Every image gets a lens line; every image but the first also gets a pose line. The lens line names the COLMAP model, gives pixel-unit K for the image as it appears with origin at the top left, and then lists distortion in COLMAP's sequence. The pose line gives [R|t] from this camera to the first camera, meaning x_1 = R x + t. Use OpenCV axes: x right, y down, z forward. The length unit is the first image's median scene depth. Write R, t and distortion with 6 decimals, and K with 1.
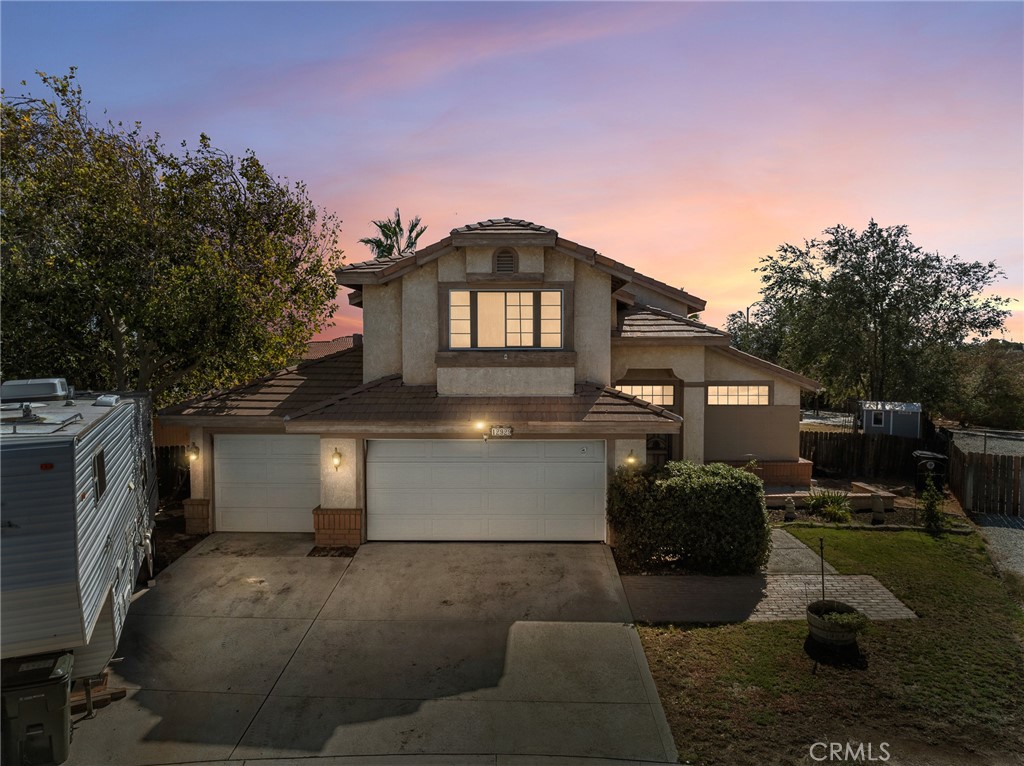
lens RADIAL K [[732.5, 0, 512.0], [0, 732.5, 383.0], [0, 0, 1]] dist [-0.054915, -0.001292]
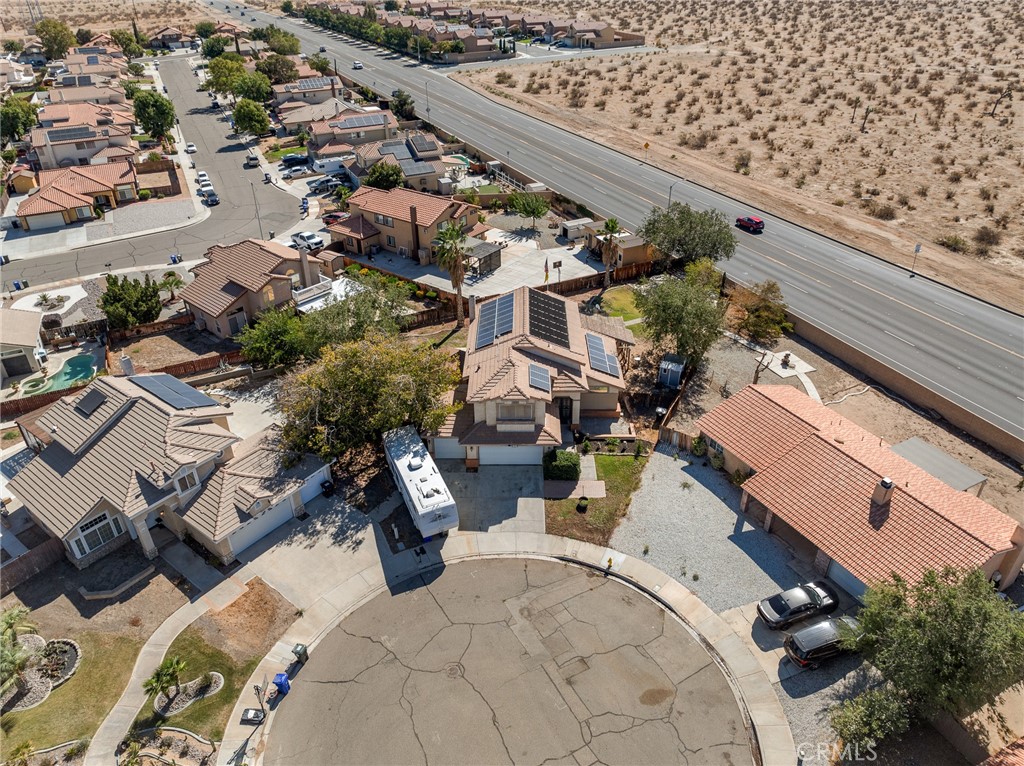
lens RADIAL K [[732.5, 0, 512.0], [0, 732.5, 383.0], [0, 0, 1]] dist [-0.054915, -0.001292]
pose [[0.999829, -0.017985, -0.004187, -0.006019], [0.017682, 0.867089, 0.497840, -2.027470], [-0.005323, -0.497829, 0.867259, -2.074046]]
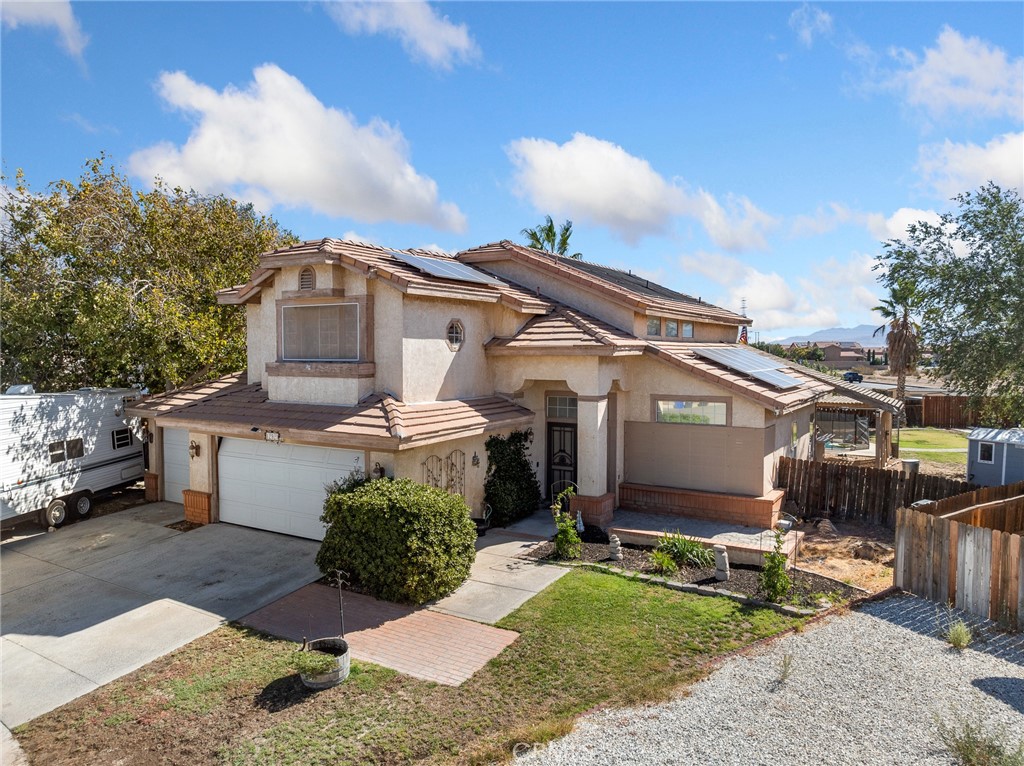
lens RADIAL K [[732.5, 0, 512.0], [0, 732.5, 383.0], [0, 0, 1]] dist [-0.054915, -0.001292]
pose [[0.867661, 0.026653, -0.496442, 0.781994], [-0.023884, 0.999644, 0.011927, -0.032586], [0.496583, 0.001508, 0.867988, 0.214646]]
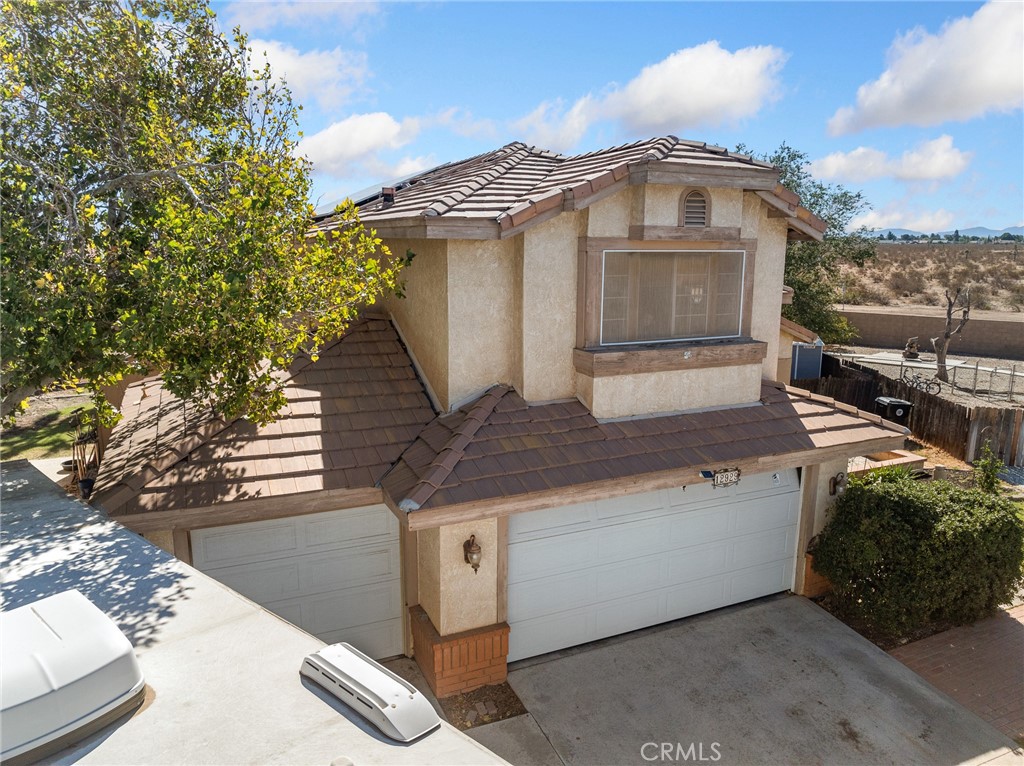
lens RADIAL K [[732.5, 0, 512.0], [0, 732.5, 383.0], [0, 0, 1]] dist [-0.054915, -0.001292]
pose [[0.901105, -0.077311, 0.426653, -0.433812], [0.013815, 0.988596, 0.149959, -0.111588], [-0.433380, -0.129235, 0.891897, 0.473395]]
